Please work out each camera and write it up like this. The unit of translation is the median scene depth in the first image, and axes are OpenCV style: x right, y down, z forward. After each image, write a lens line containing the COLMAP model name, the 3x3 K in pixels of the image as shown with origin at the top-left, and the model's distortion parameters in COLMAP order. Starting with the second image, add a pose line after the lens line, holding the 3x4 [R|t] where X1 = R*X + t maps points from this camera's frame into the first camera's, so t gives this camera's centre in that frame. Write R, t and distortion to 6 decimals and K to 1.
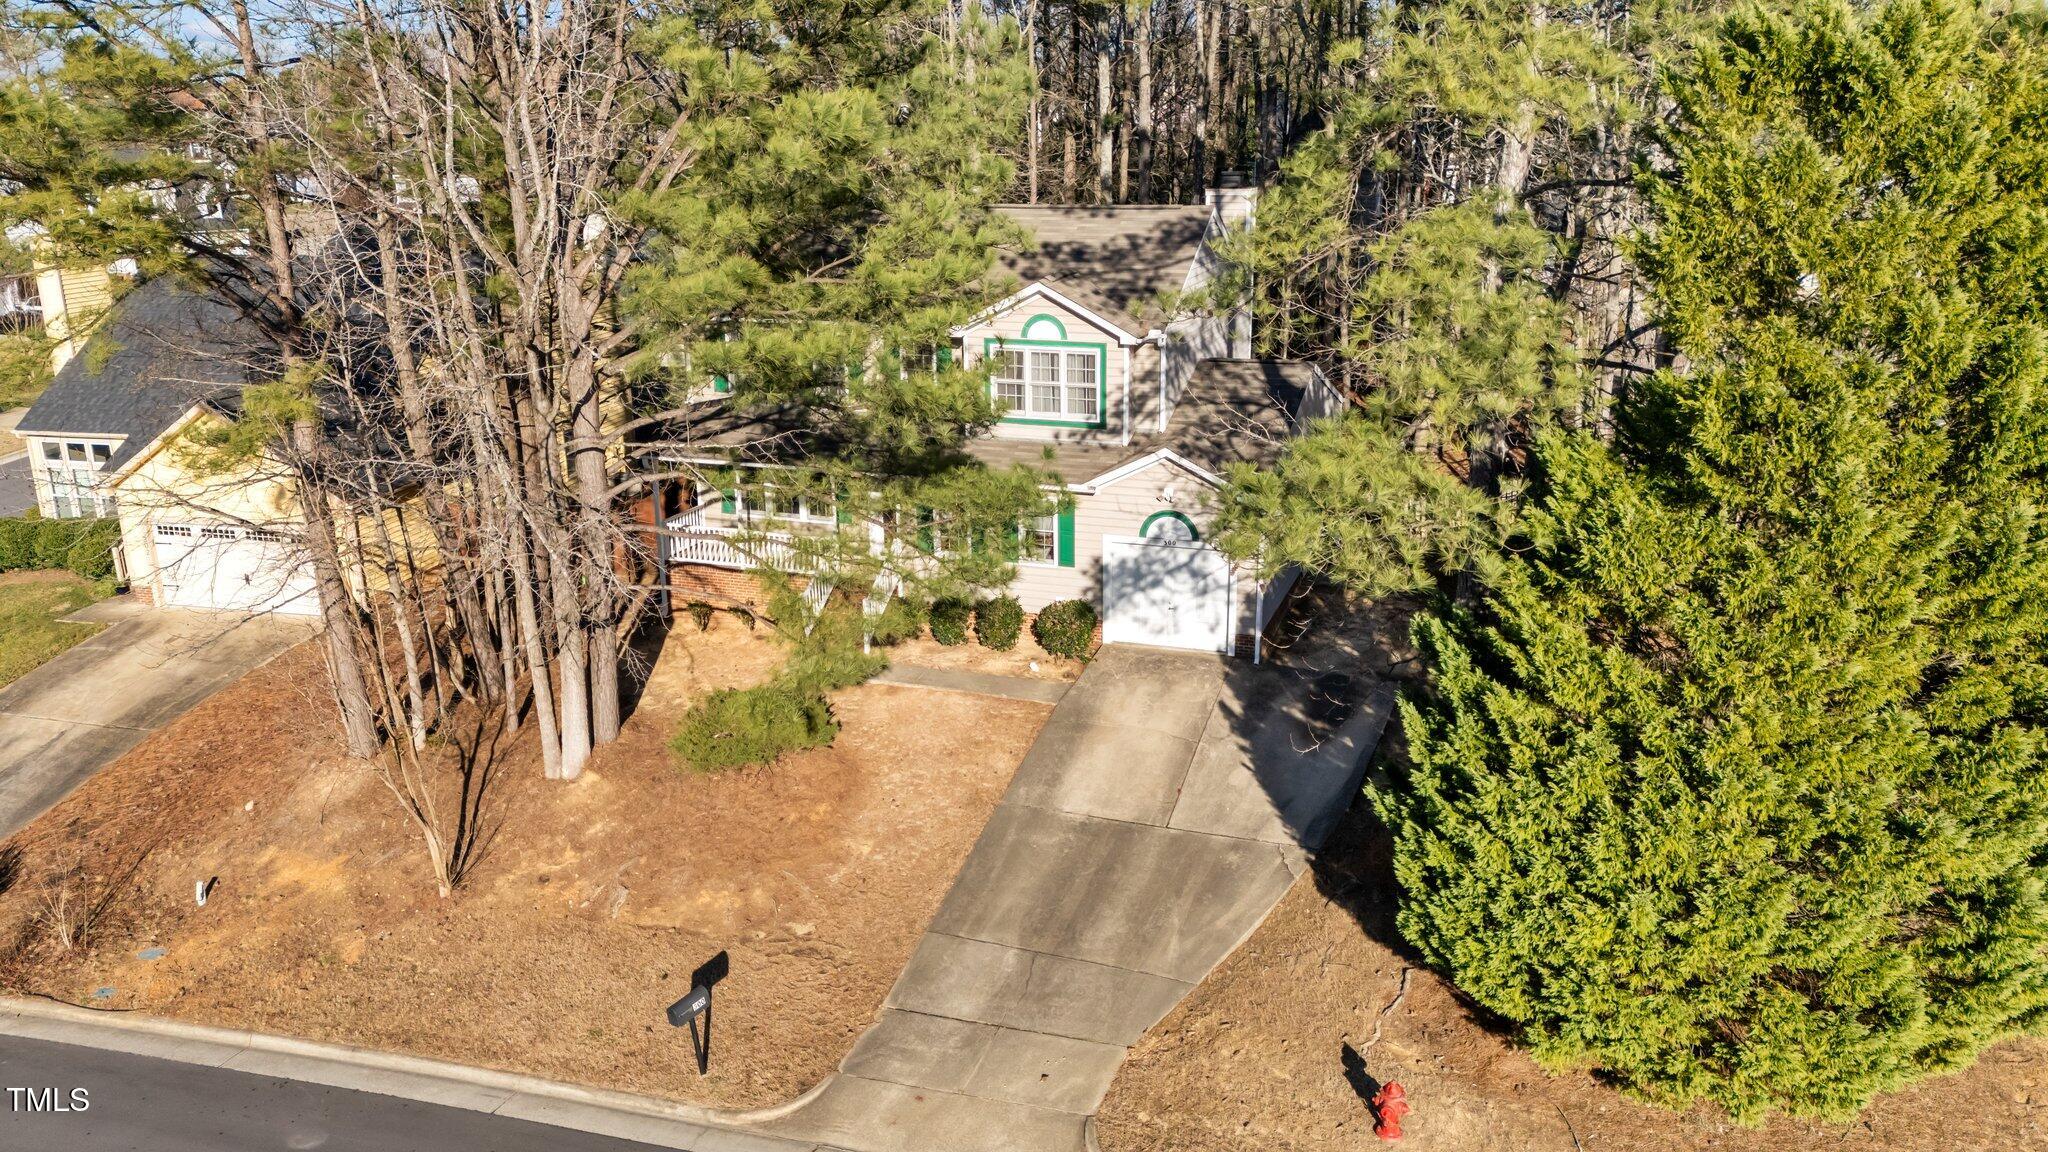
lens RADIAL K [[1597.4, 0, 1033.1], [0, 1597.4, 571.5], [0, 0, 1]] dist [0.005336, 0.010596]
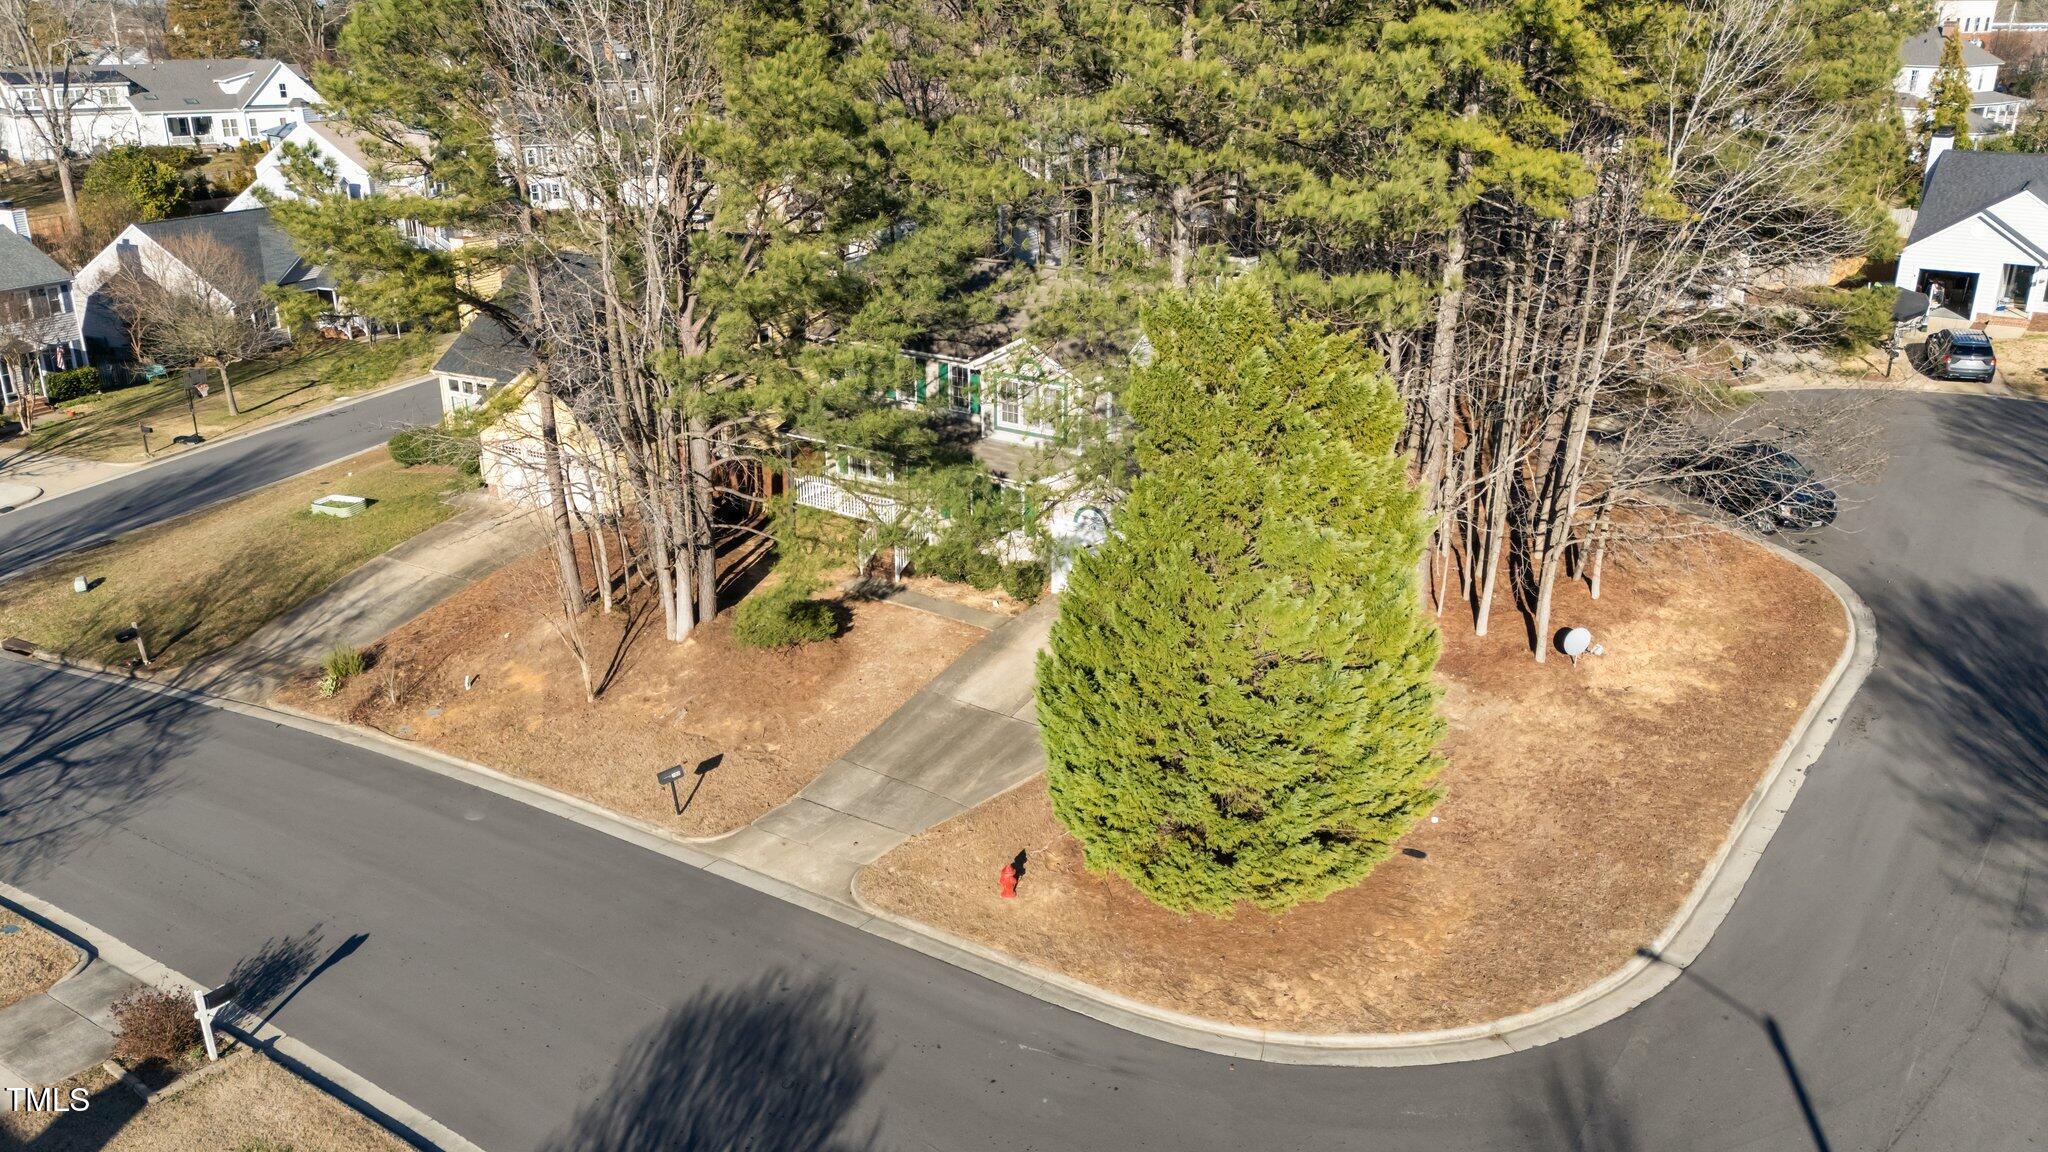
lens RADIAL K [[1526.9, 0, 1024.0], [0, 1526.9, 576.0], [0, 0, 1]] dist [0.008769, 0.002373]
pose [[0.964455, 0.106865, -0.241675, 0.425722], [-0.092905, 0.993318, 0.068474, -0.075423], [0.247378, -0.043587, 0.967938, -0.408958]]
